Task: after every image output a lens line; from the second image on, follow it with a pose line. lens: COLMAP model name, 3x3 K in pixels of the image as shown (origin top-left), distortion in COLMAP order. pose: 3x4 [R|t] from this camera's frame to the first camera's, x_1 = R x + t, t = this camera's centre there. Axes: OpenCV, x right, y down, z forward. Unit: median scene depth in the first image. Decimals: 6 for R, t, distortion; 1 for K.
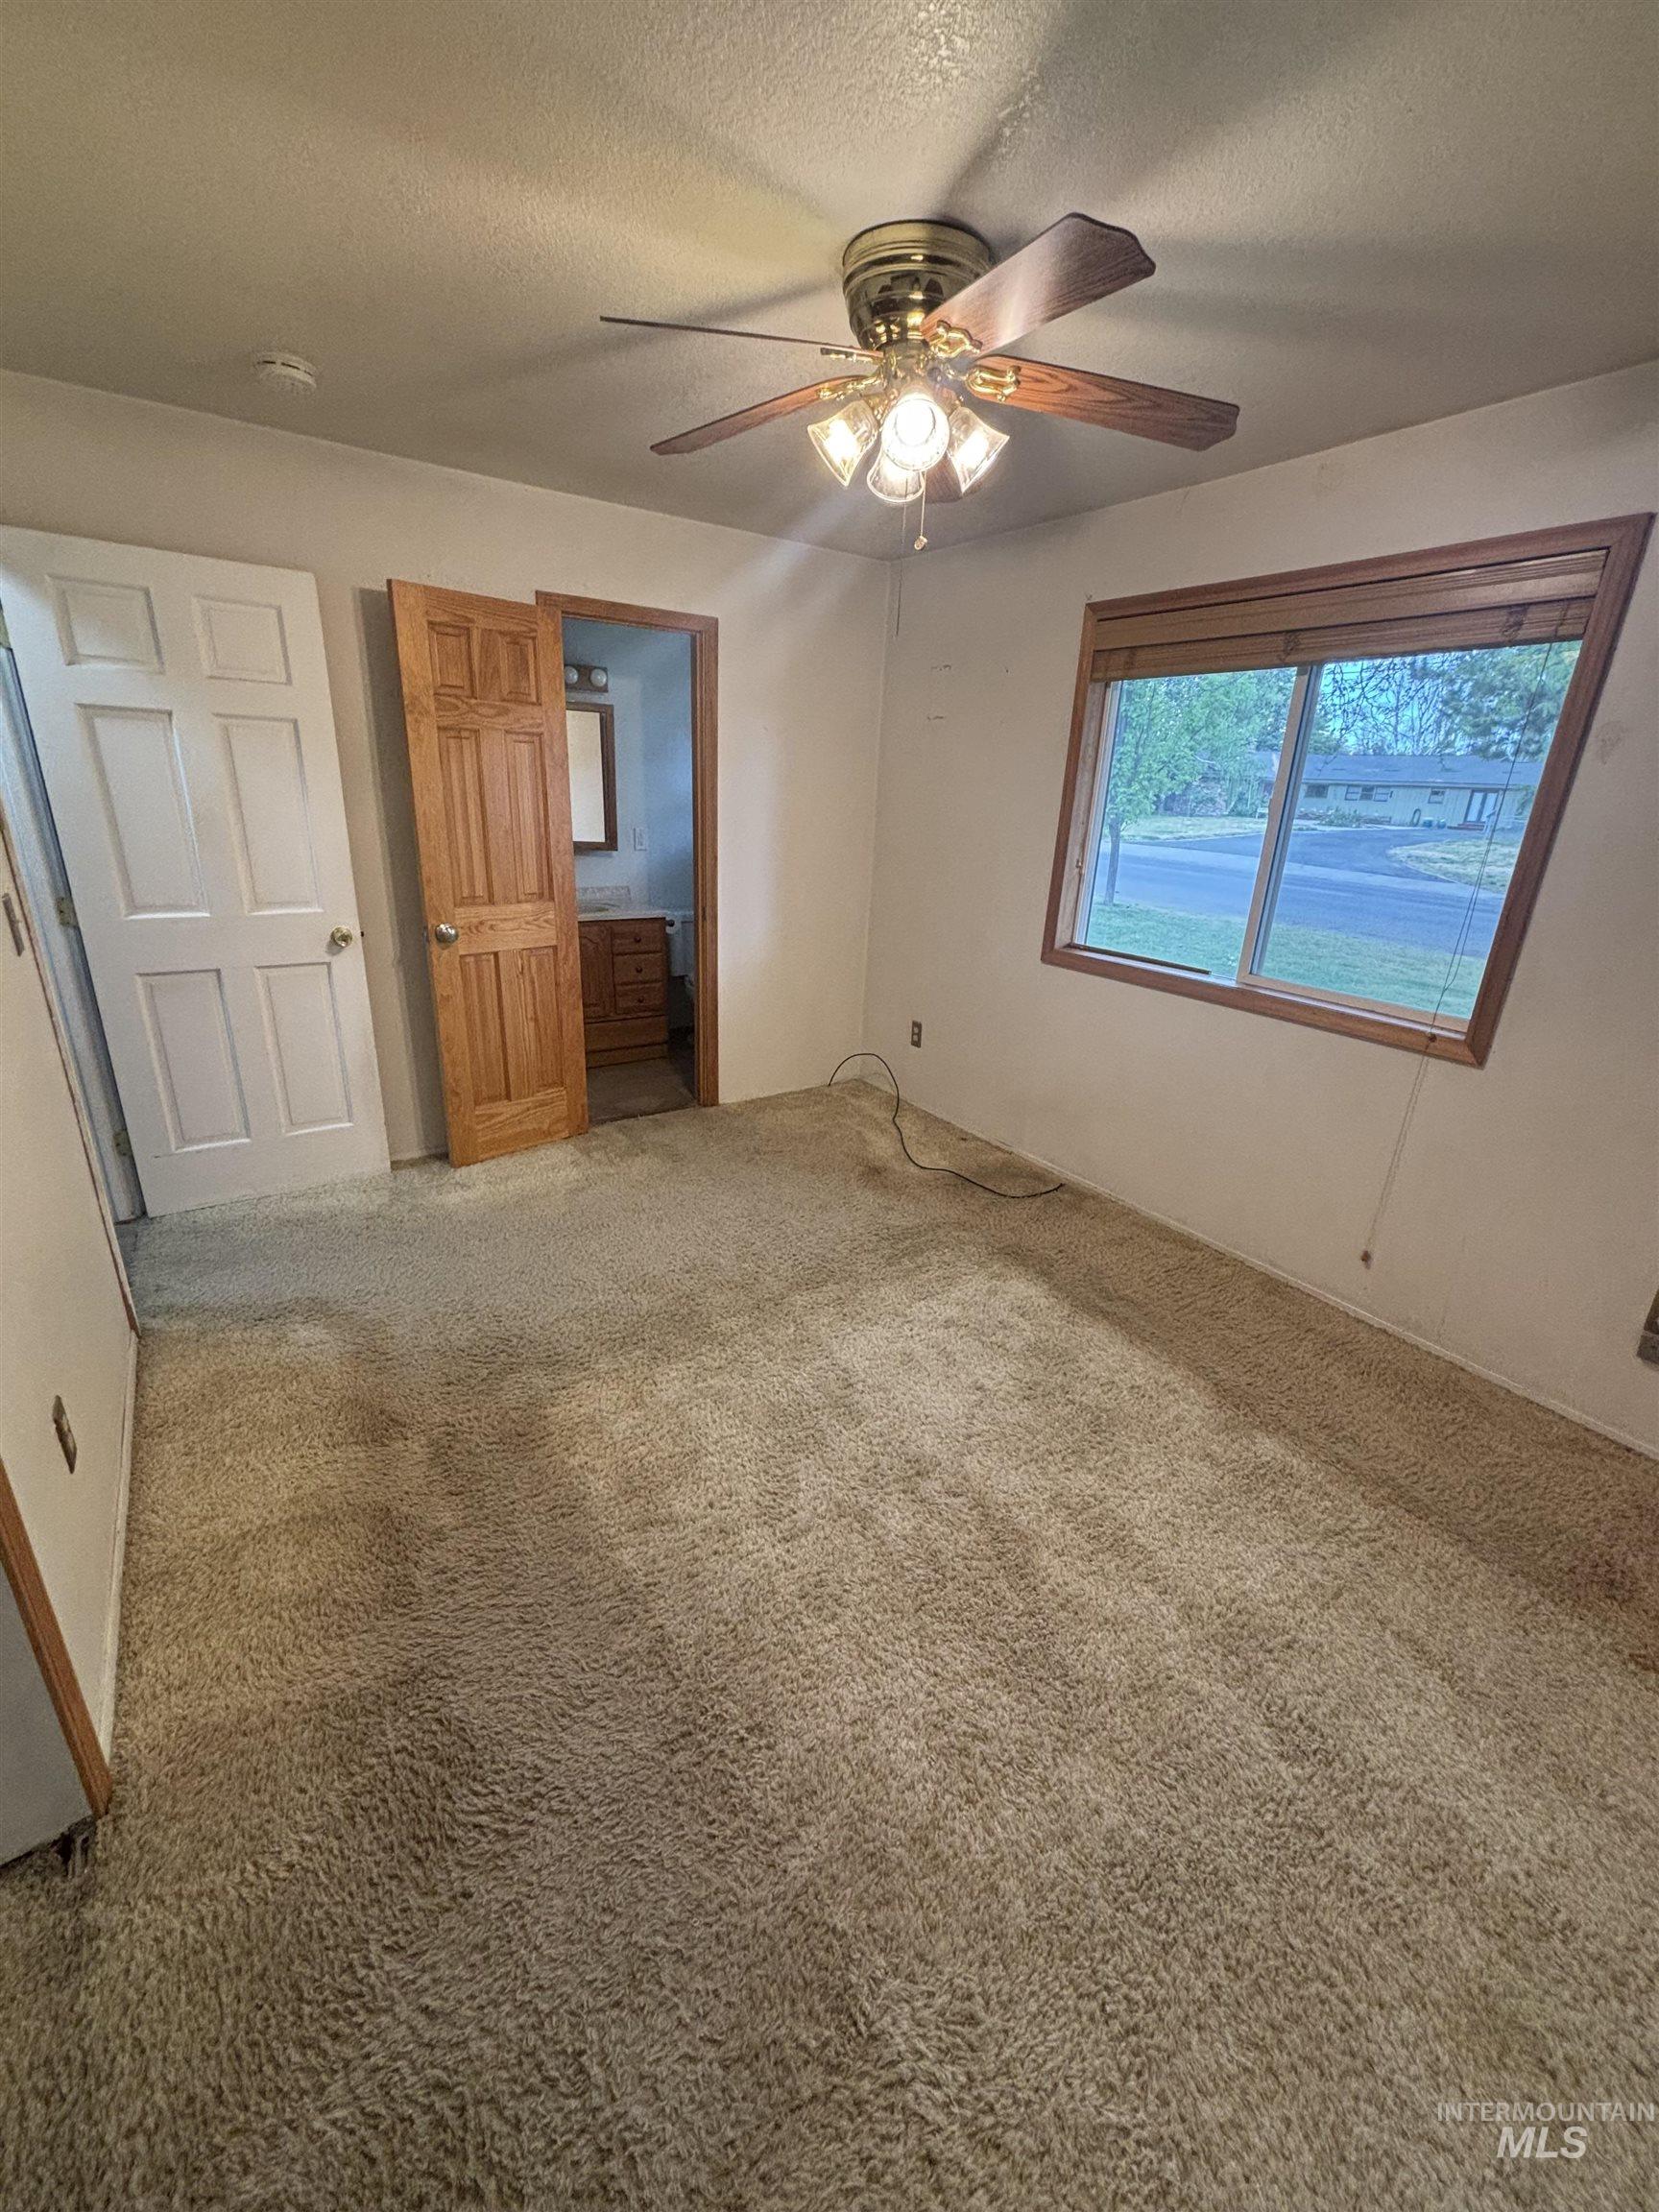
lens RADIAL K [[885.1, 0, 827.4], [0, 885.1, 1108.4], [0, 0, 1]] dist [0.001634, 0.000036]
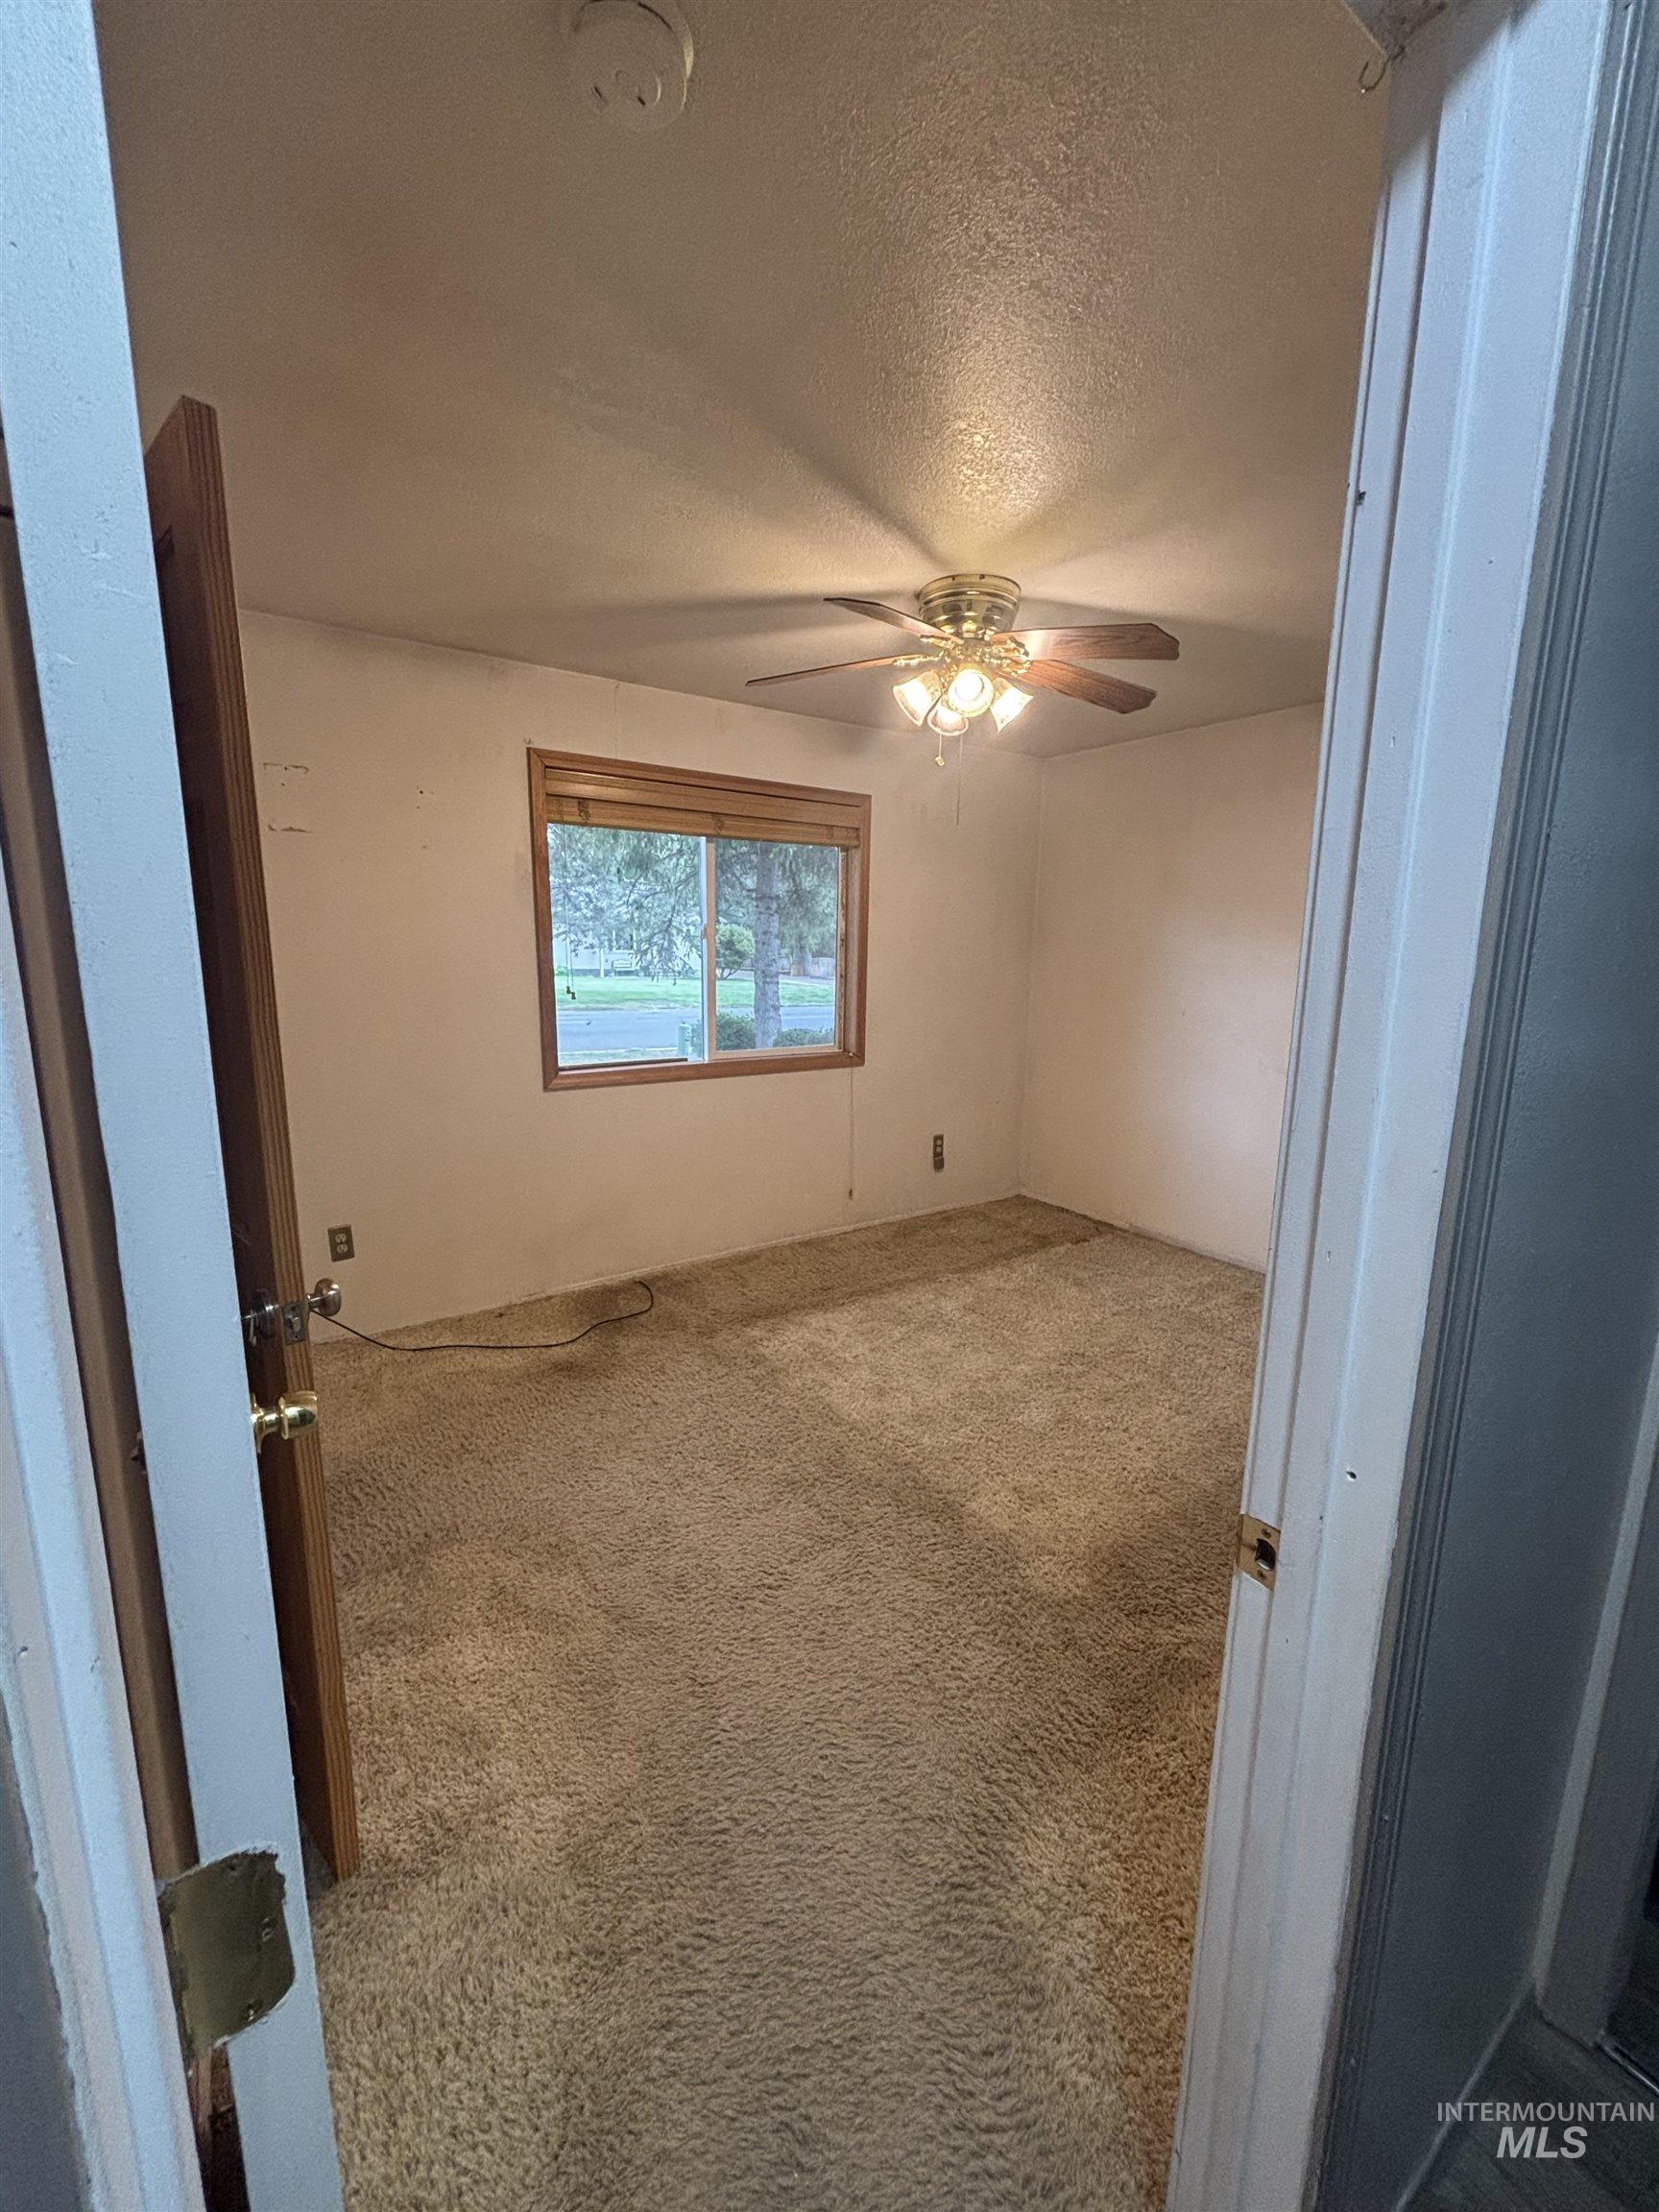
lens RADIAL K [[891.1, 0, 837.5], [0, 891.1, 1109.9], [0, 0, 1]] dist [0.002579, -0.000106]
pose [[-0.007229, -0.230234, 0.973108, -0.822864], [0.335895, 0.916032, 0.219225, -0.290302], [-0.941872, 0.328447, 0.070712, 0.729510]]
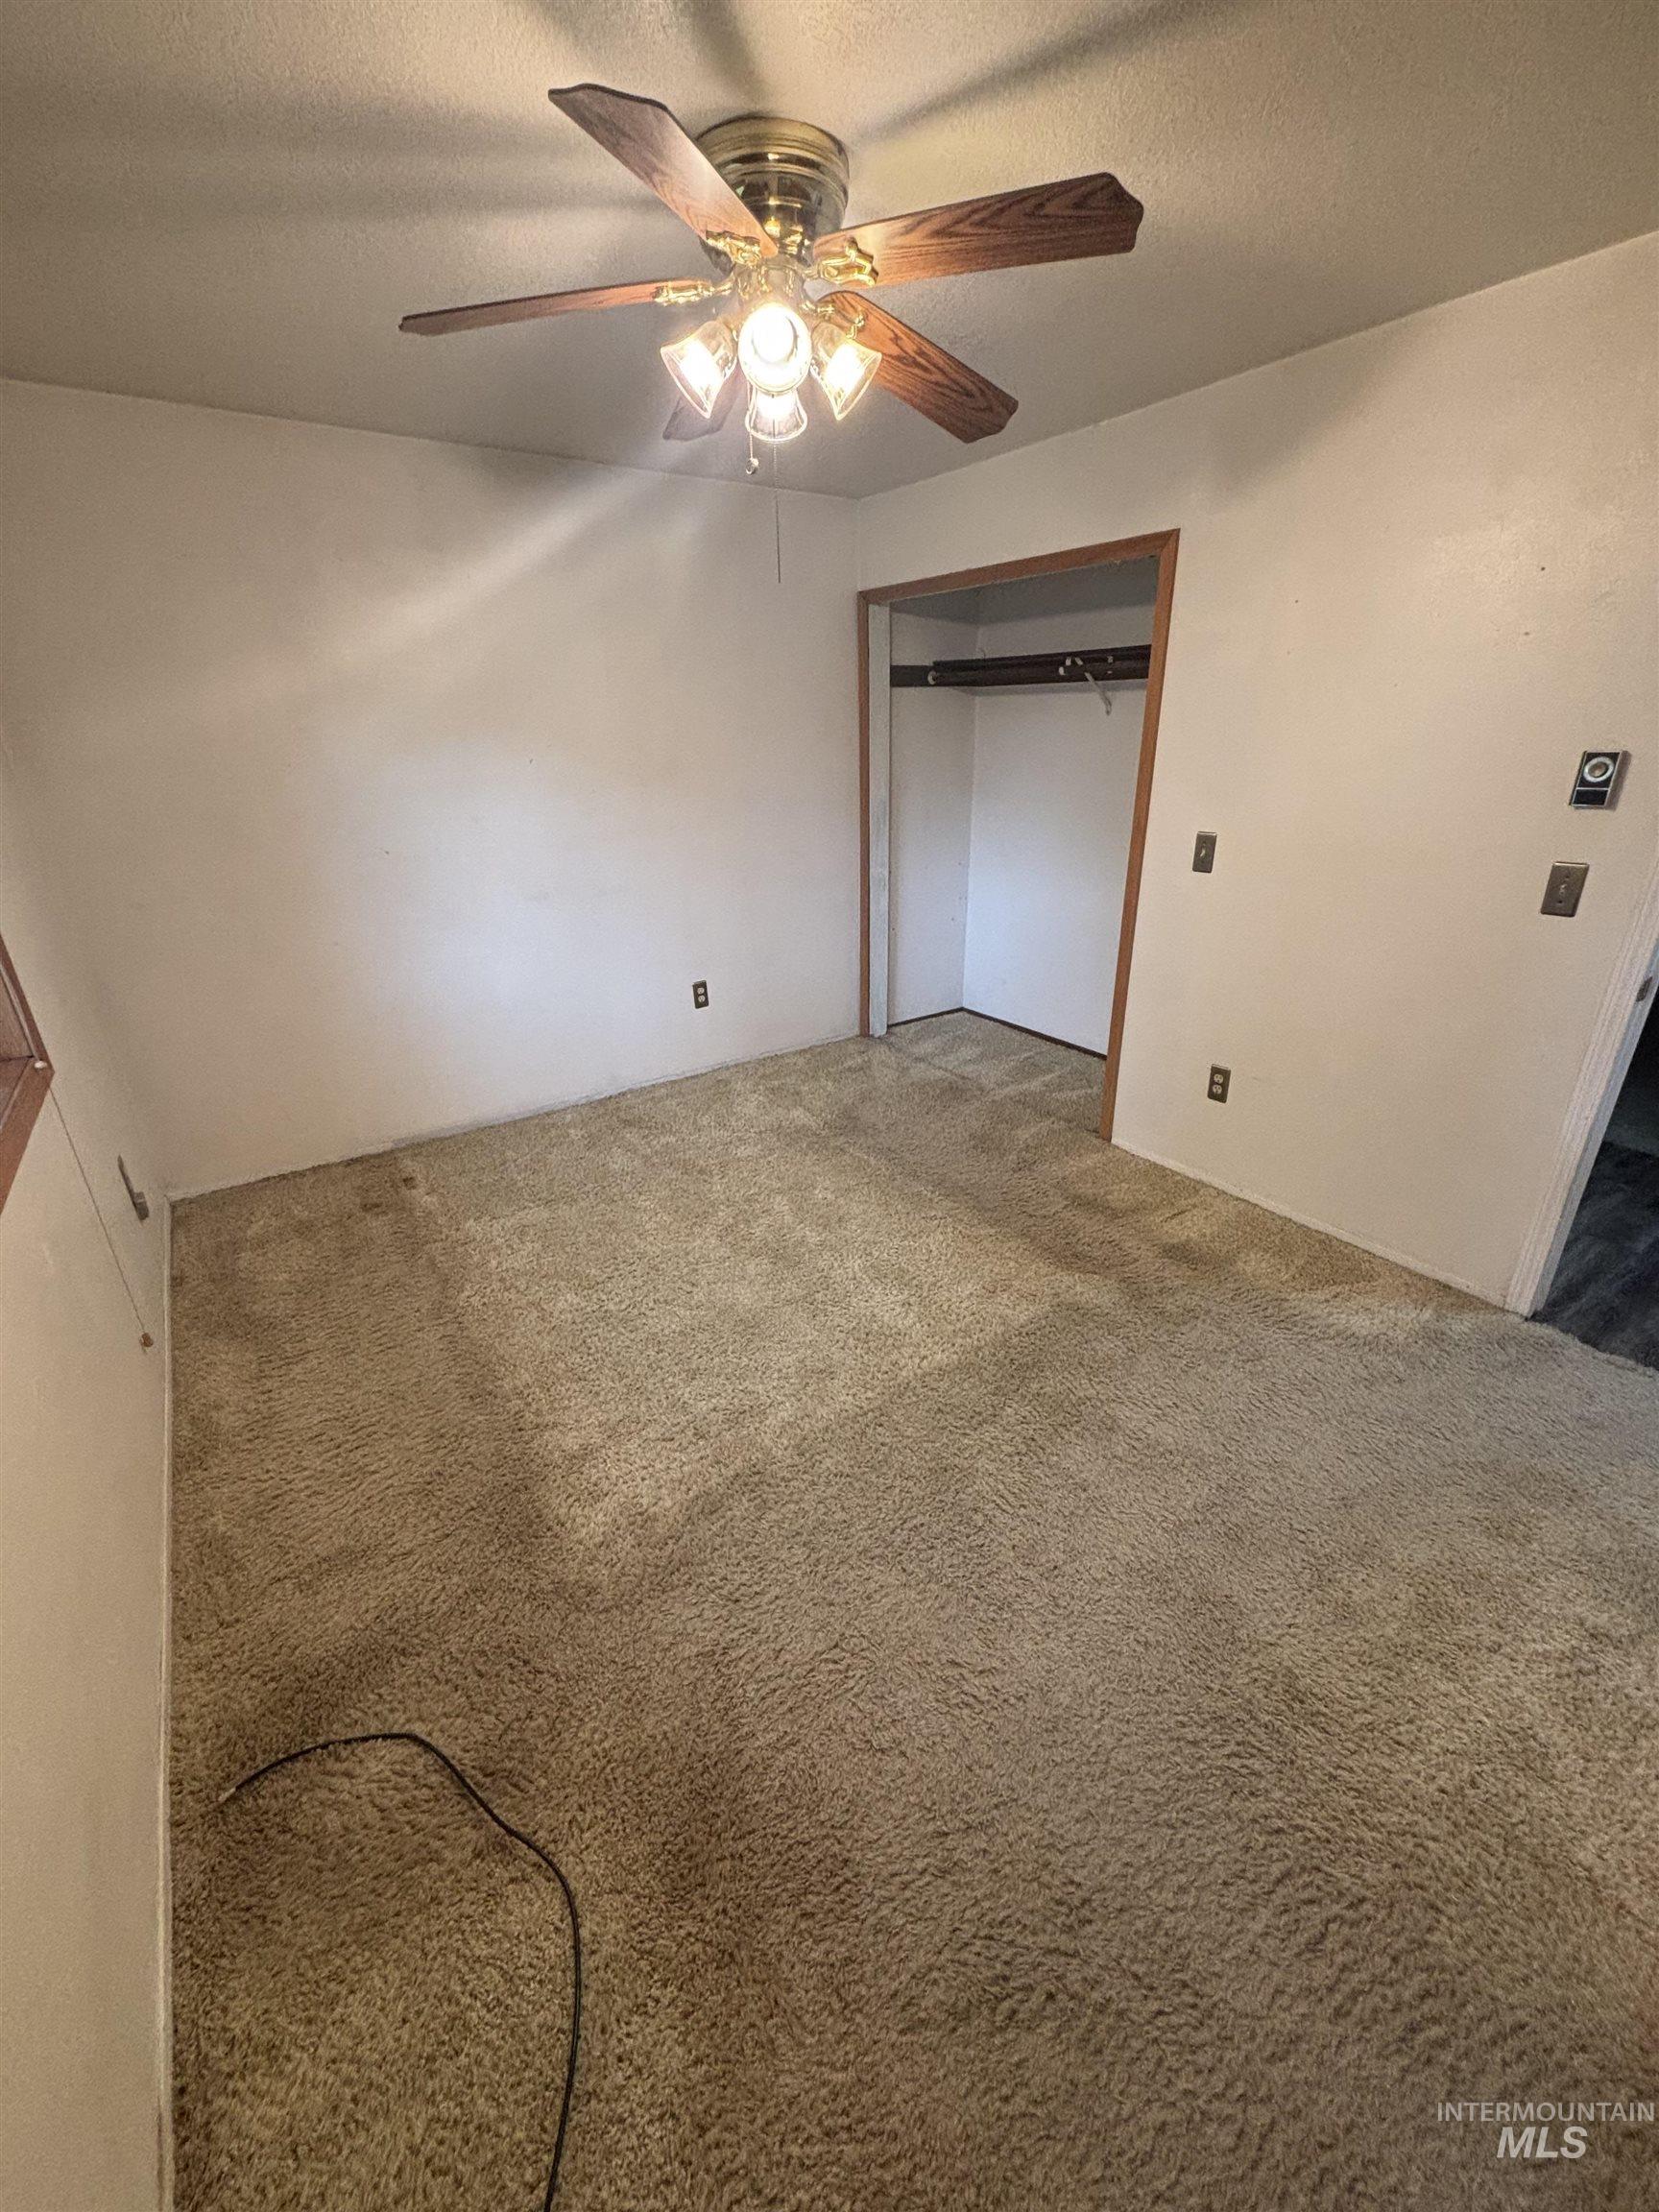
lens RADIAL K [[885.1, 0, 827.4], [0, 885.1, 1108.4], [0, 0, 1]] dist [0.001634, 0.000036]
pose [[-0.999782, -0.020469, 0.004053, 0.004459], [-0.011715, 0.711340, 0.702750, -0.471290], [-0.017268, 0.702550, -0.711425, 1.218342]]
